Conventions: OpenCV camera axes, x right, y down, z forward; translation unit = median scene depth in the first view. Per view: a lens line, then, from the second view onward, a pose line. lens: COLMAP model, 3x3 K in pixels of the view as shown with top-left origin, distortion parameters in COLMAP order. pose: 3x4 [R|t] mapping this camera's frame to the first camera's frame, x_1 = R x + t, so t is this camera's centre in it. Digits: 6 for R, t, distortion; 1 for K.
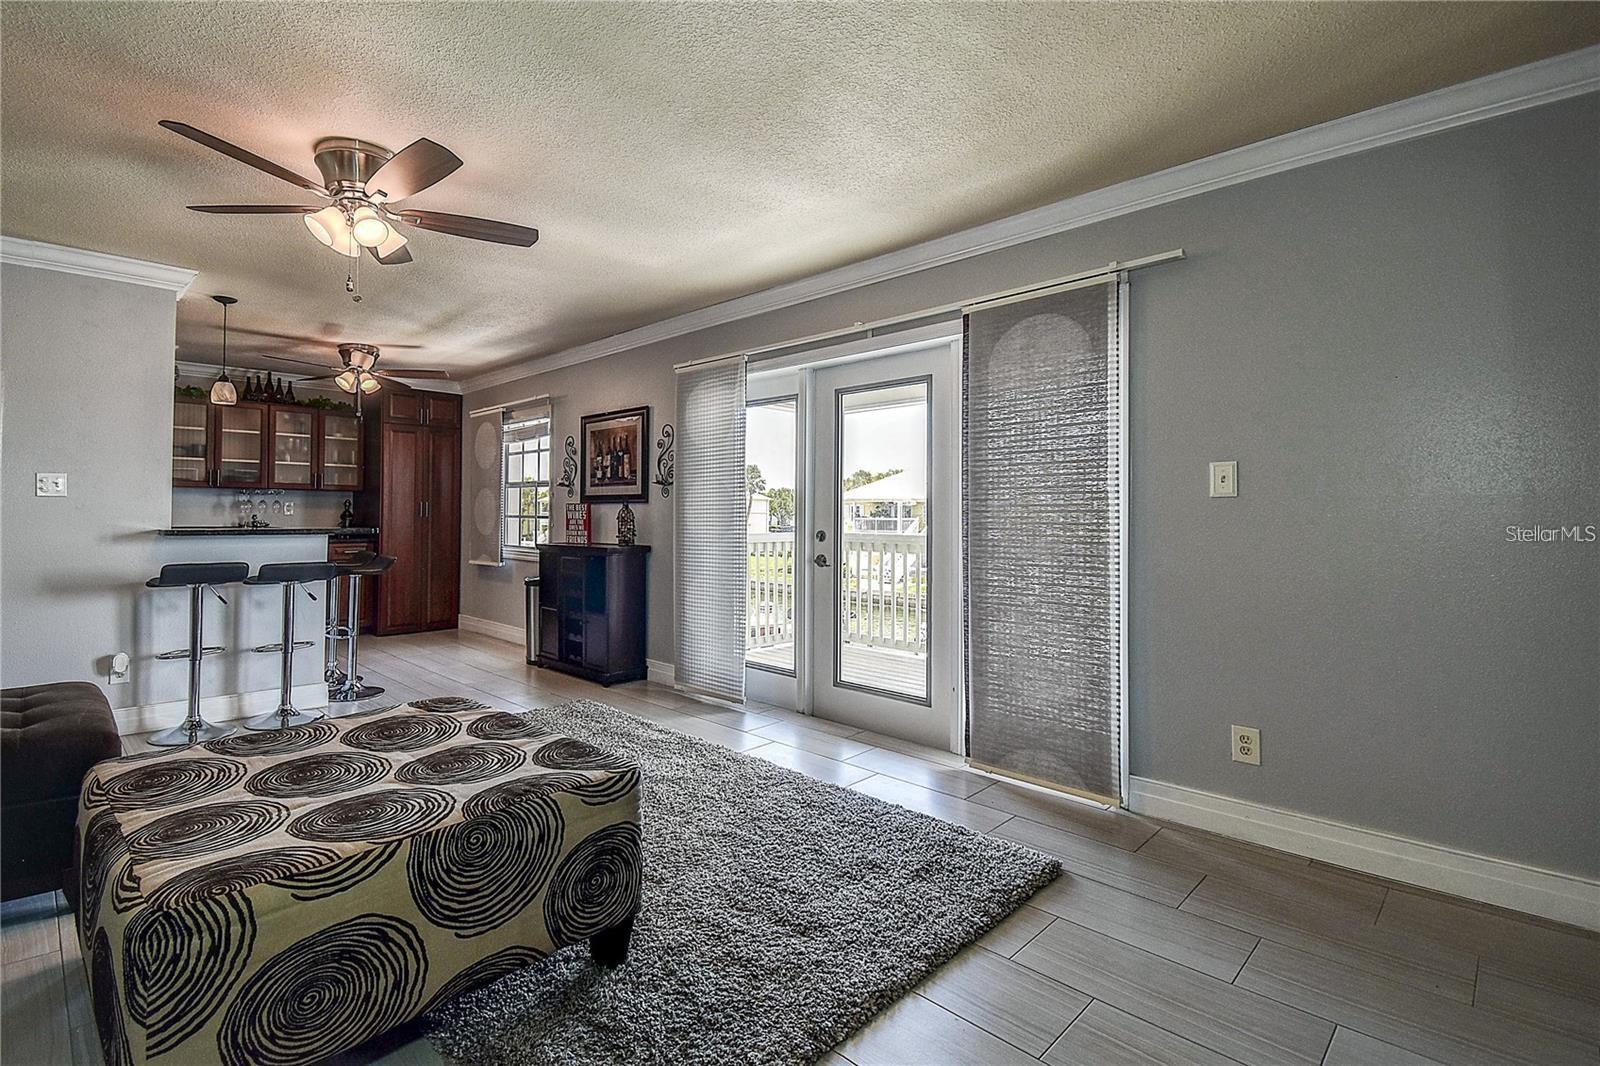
lens RADIAL K [[742.9, 0, 694.9], [0, 742.9, 498.6], [0, 0, 1]] dist [0.028947, -0.017584]
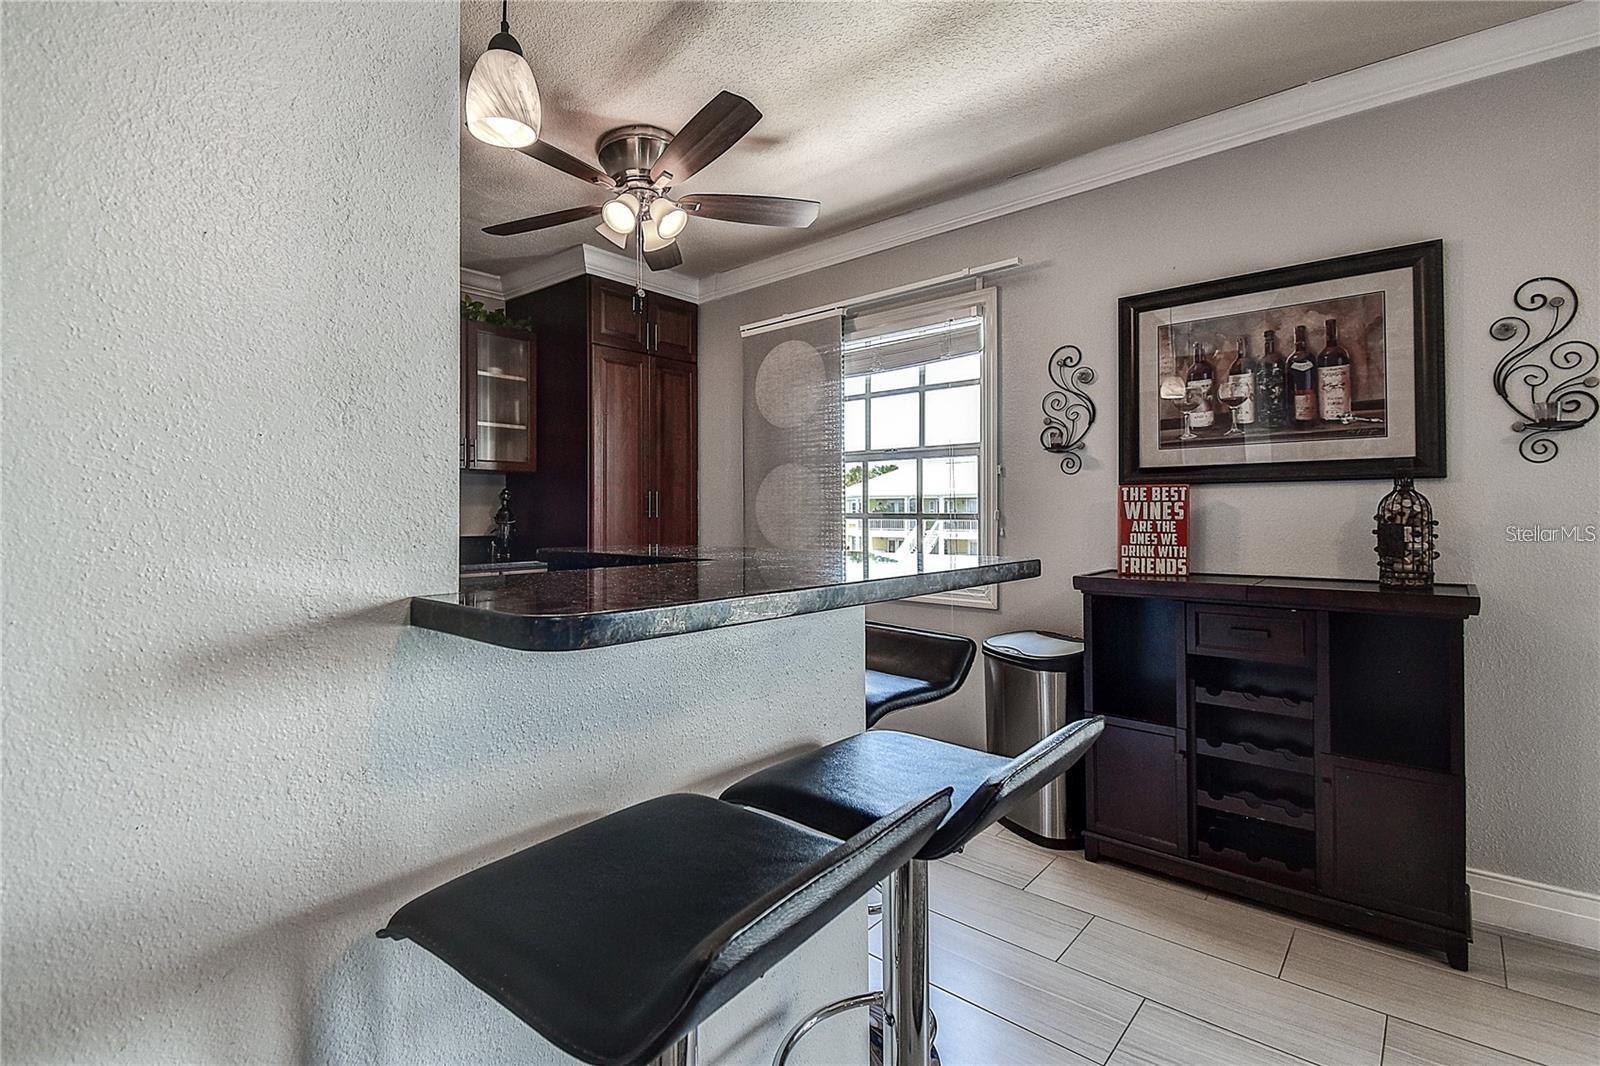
lens RADIAL K [[742.9, 0, 694.9], [0, 742.9, 498.6], [0, 0, 1]] dist [0.028947, -0.017584]
pose [[0.998734, -0.008351, 0.049613, -0.457364], [0.008281, 0.999964, 0.001625, 0.011845], [-0.049624, -0.001212, 0.998767, 0.567204]]
